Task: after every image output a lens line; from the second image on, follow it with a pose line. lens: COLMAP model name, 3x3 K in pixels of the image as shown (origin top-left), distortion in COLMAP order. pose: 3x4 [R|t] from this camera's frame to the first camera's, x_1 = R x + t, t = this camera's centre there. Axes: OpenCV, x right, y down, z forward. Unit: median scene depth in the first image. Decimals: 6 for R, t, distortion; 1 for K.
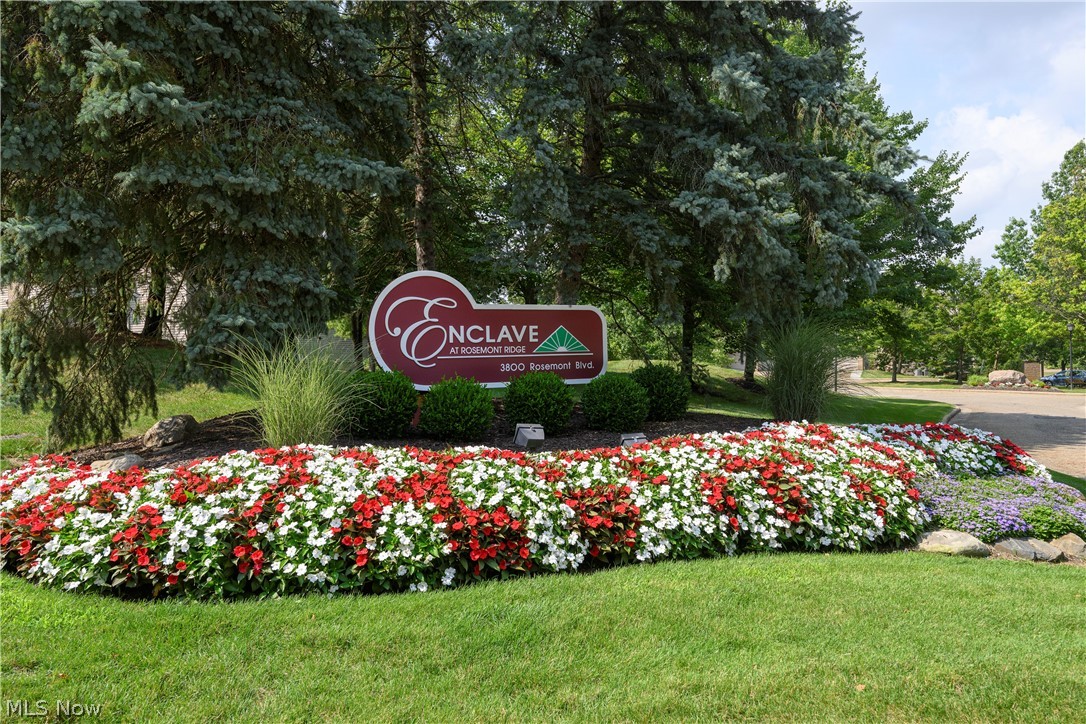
lens RADIAL K [[712.4, 0, 548.0], [0, 712.4, 363.3], [0, 0, 1]] dist [-0.004456, 0.007917]
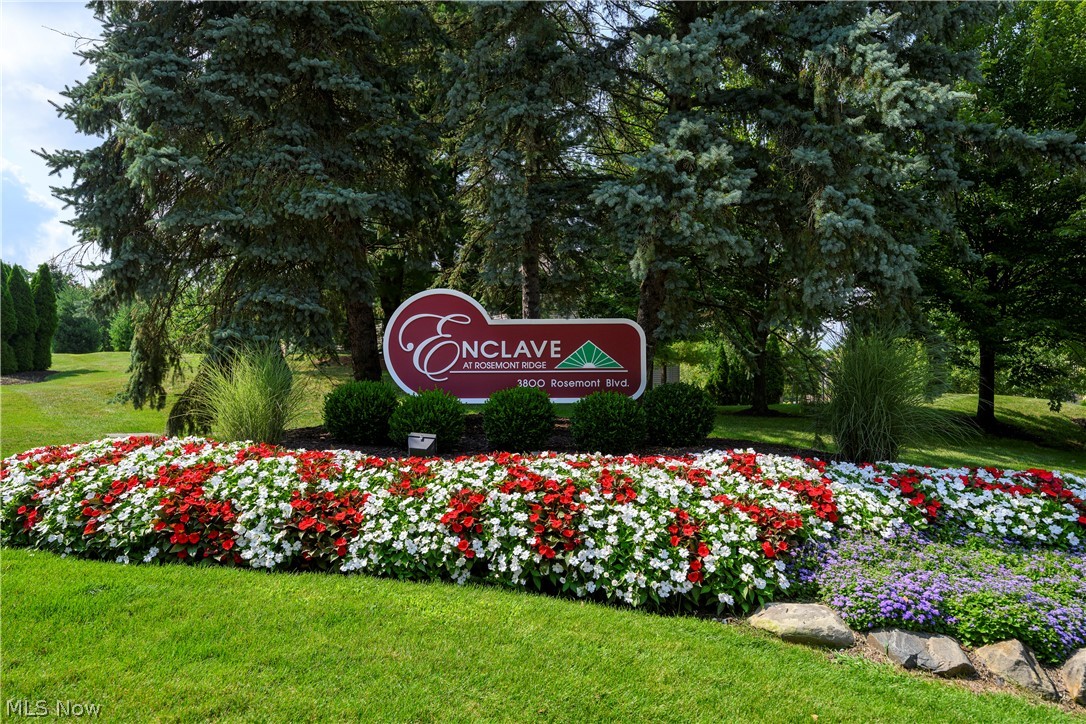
lens RADIAL K [[712.4, 0, 546.3], [0, 712.4, 361.8], [0, 0, 1]] dist [-0.004456, 0.007917]
pose [[0.878127, -0.001993, -0.478423, 0.555570], [-0.022372, 0.998726, -0.045224, 0.025126], [0.477904, 0.050416, 0.876964, 0.195717]]
